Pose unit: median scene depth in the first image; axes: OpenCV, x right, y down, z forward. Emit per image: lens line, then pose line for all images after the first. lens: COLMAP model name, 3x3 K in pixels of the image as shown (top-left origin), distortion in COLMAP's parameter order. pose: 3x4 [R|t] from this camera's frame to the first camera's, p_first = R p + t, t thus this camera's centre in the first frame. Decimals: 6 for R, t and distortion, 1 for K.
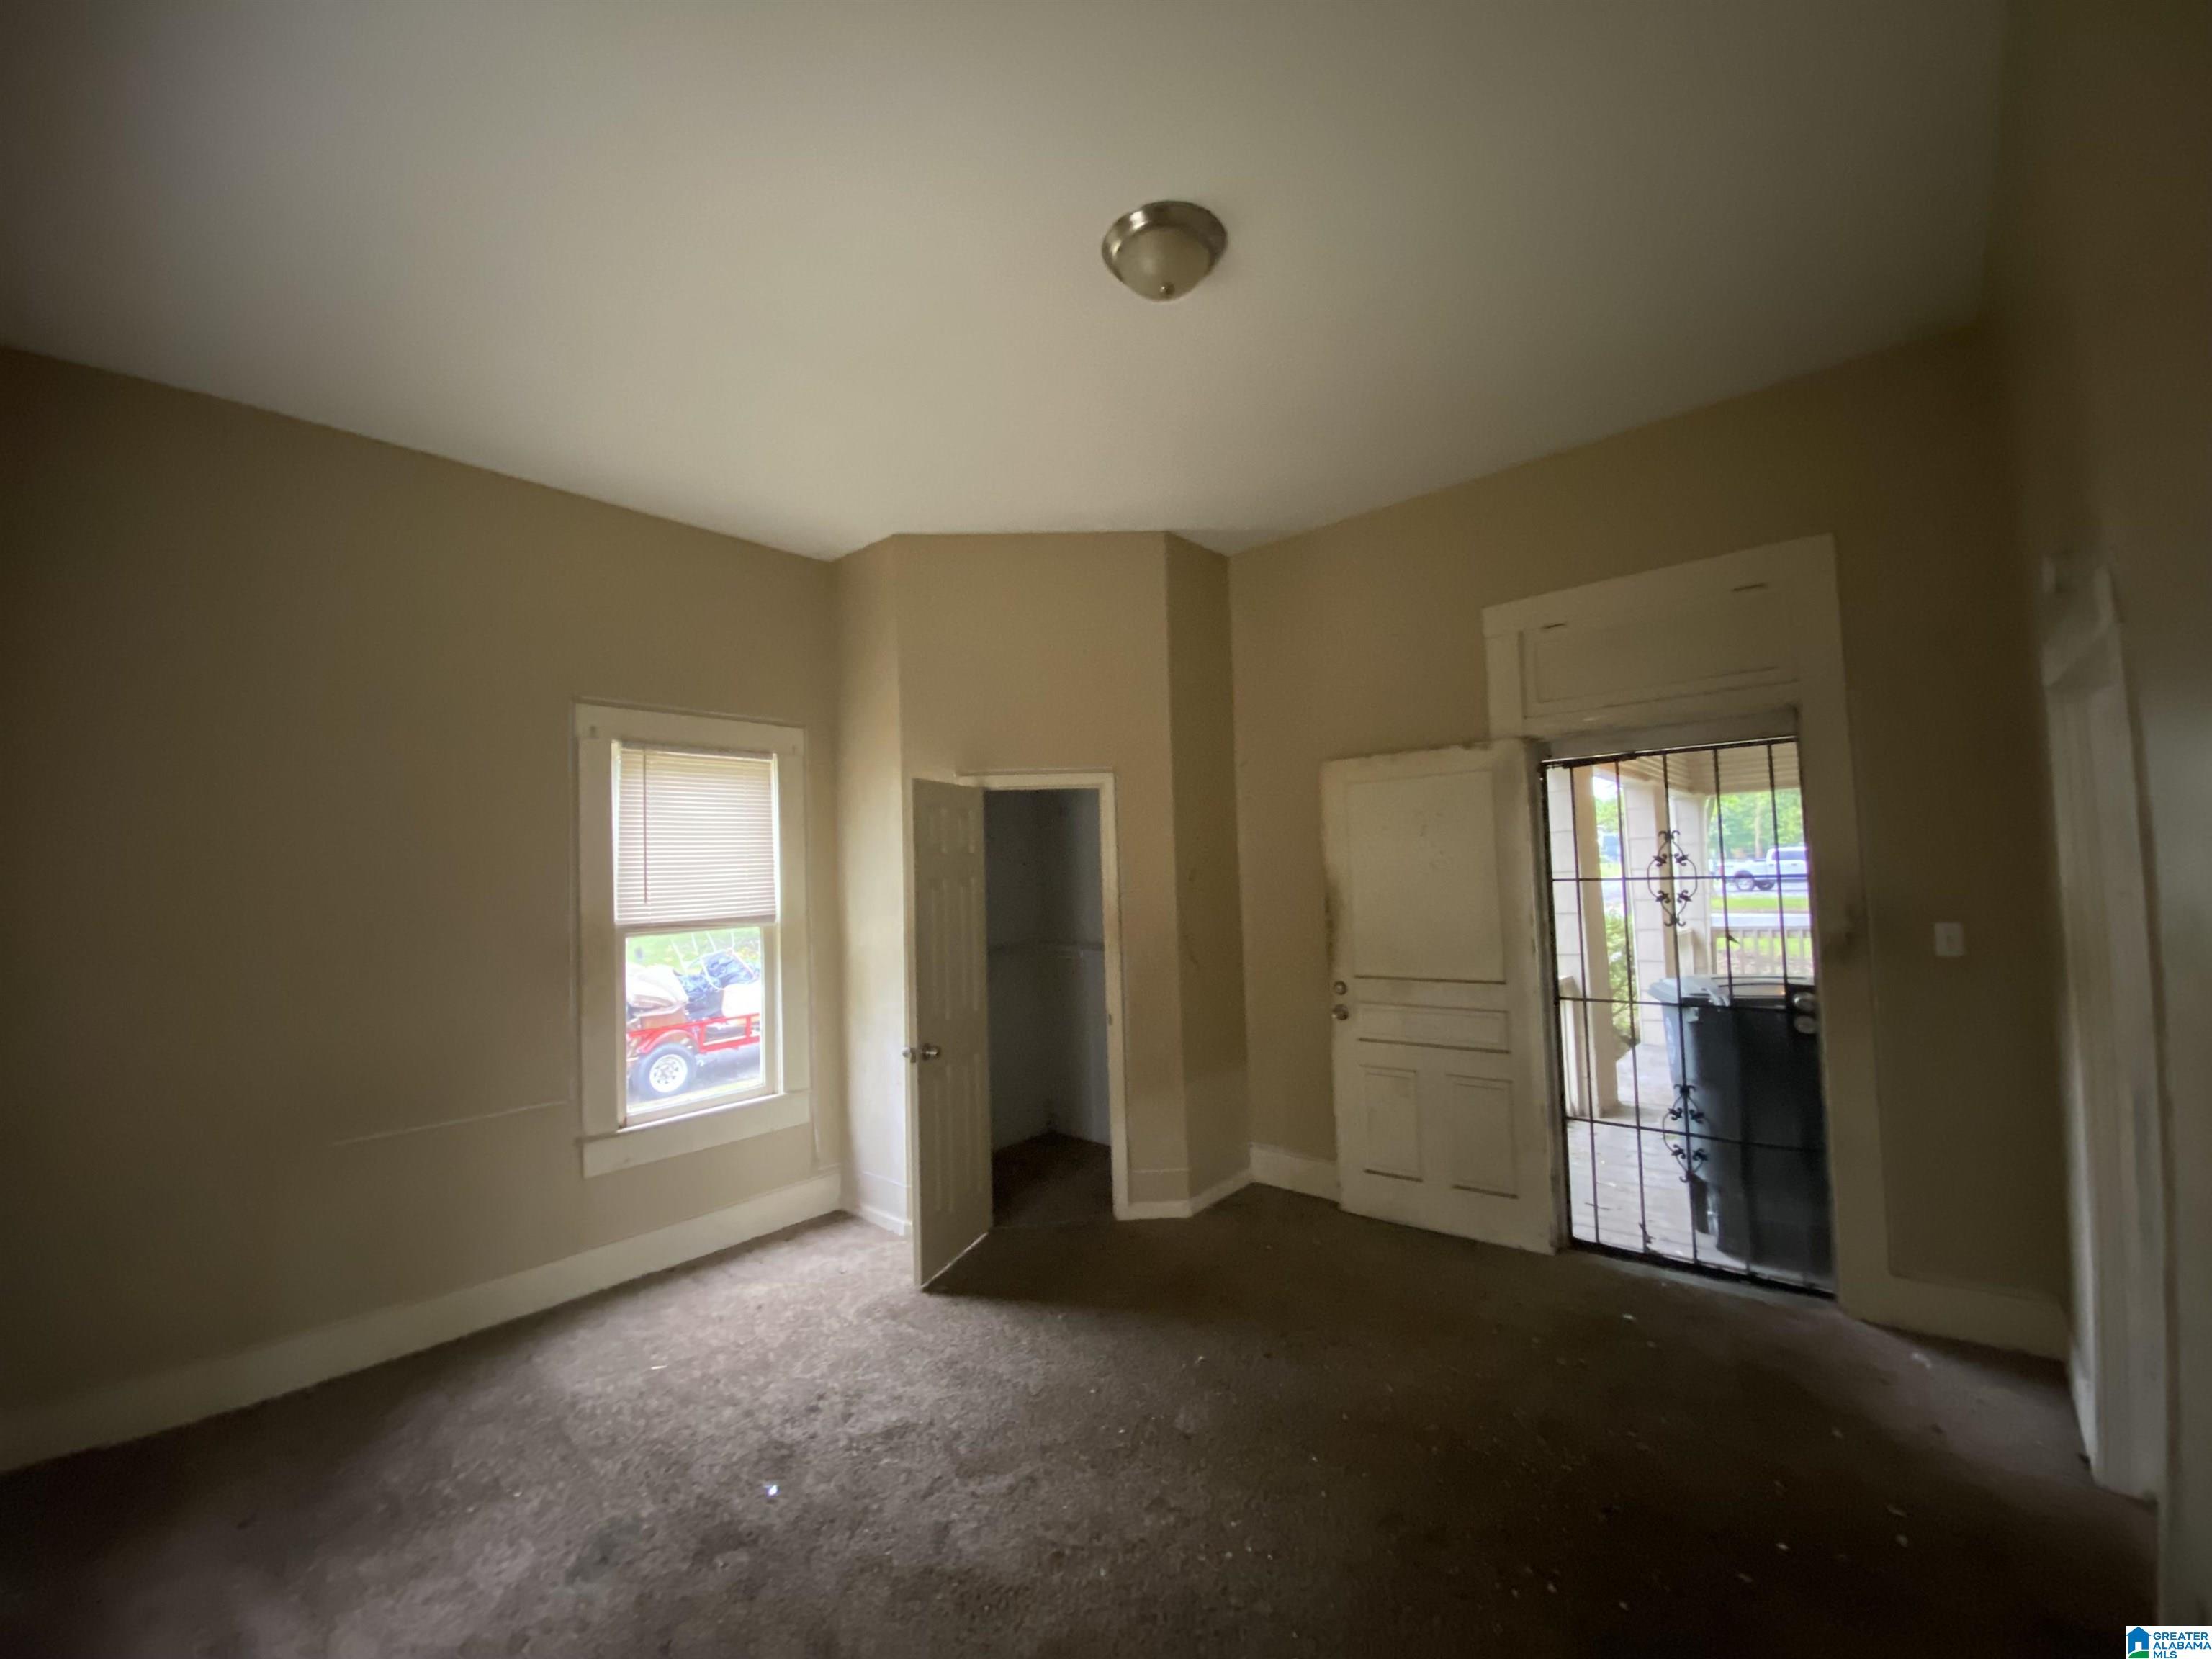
lens RADIAL K [[906.2, 0, 1112.1], [0, 906.2, 836.8], [0, 0, 1]] dist [0.078801, -0.038073]
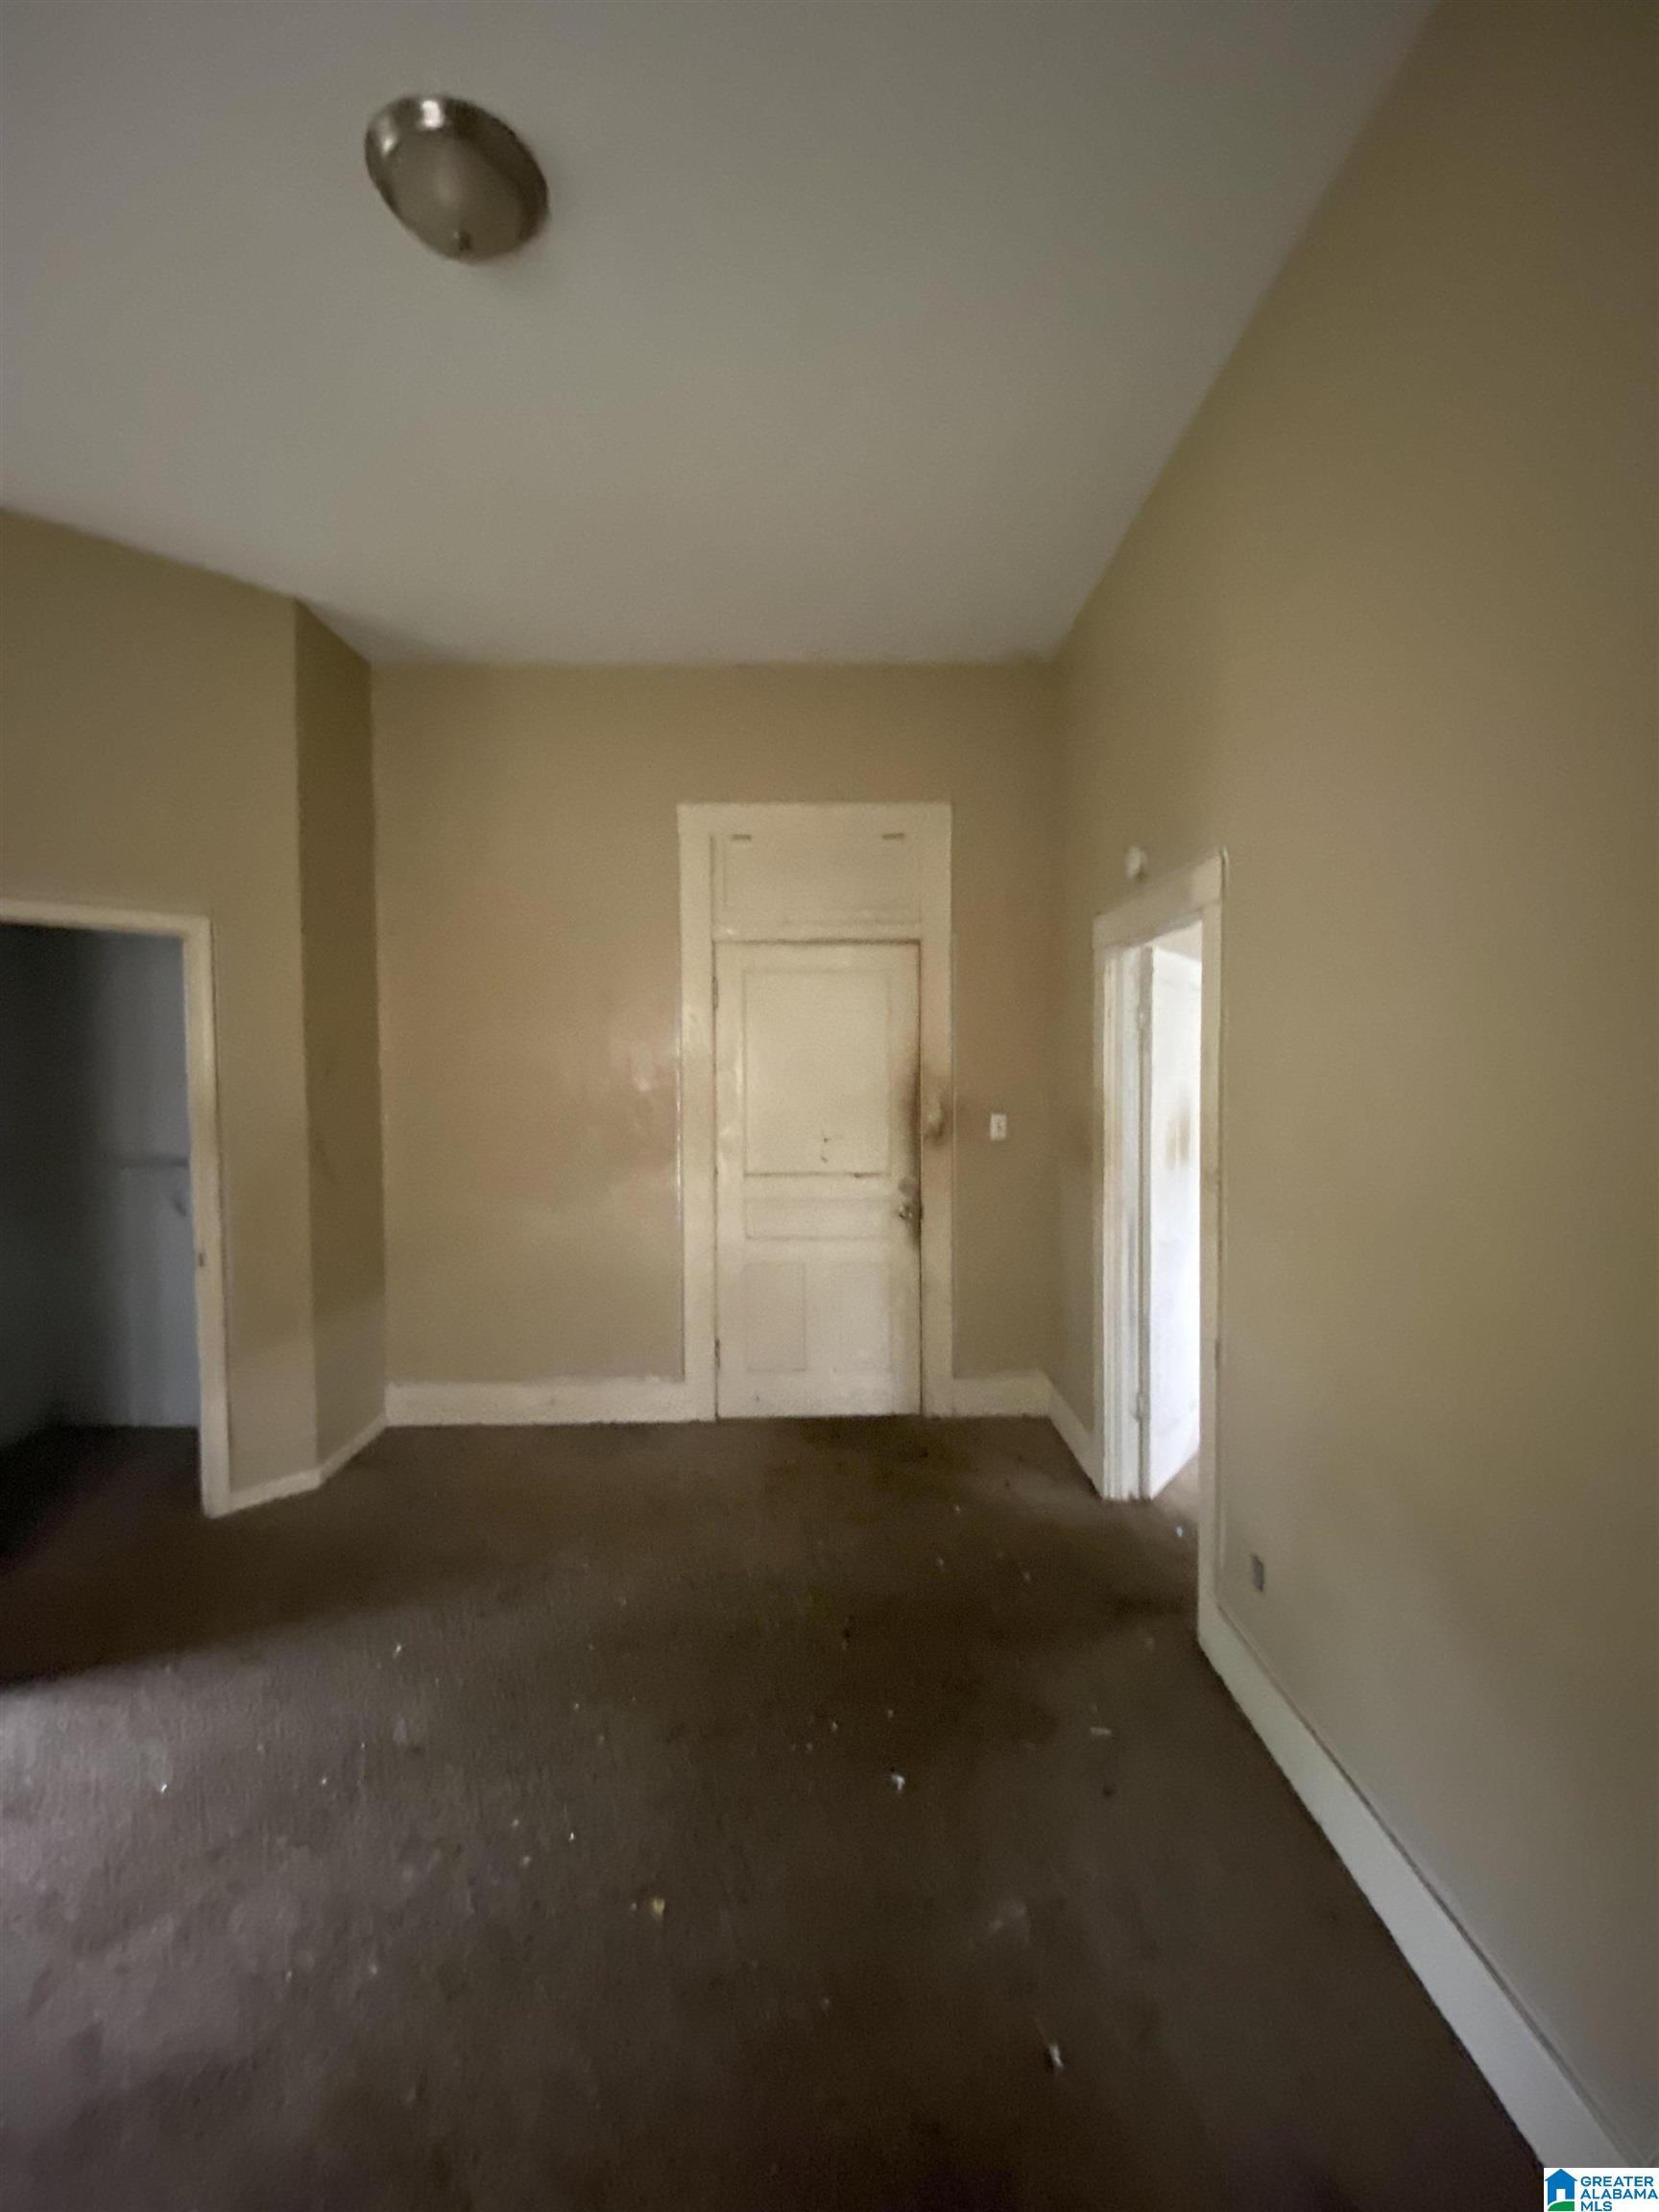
lens RADIAL K [[906.2, 0, 822.5], [0, 906.2, 1102.4], [0, 0, 1]] dist [0.078801, -0.038073]
pose [[0.768915, 0.010183, 0.639270, -0.136065], [-0.047636, 0.998006, 0.041400, 0.029935], [-0.637574, -0.062285, 0.767867, 0.148348]]
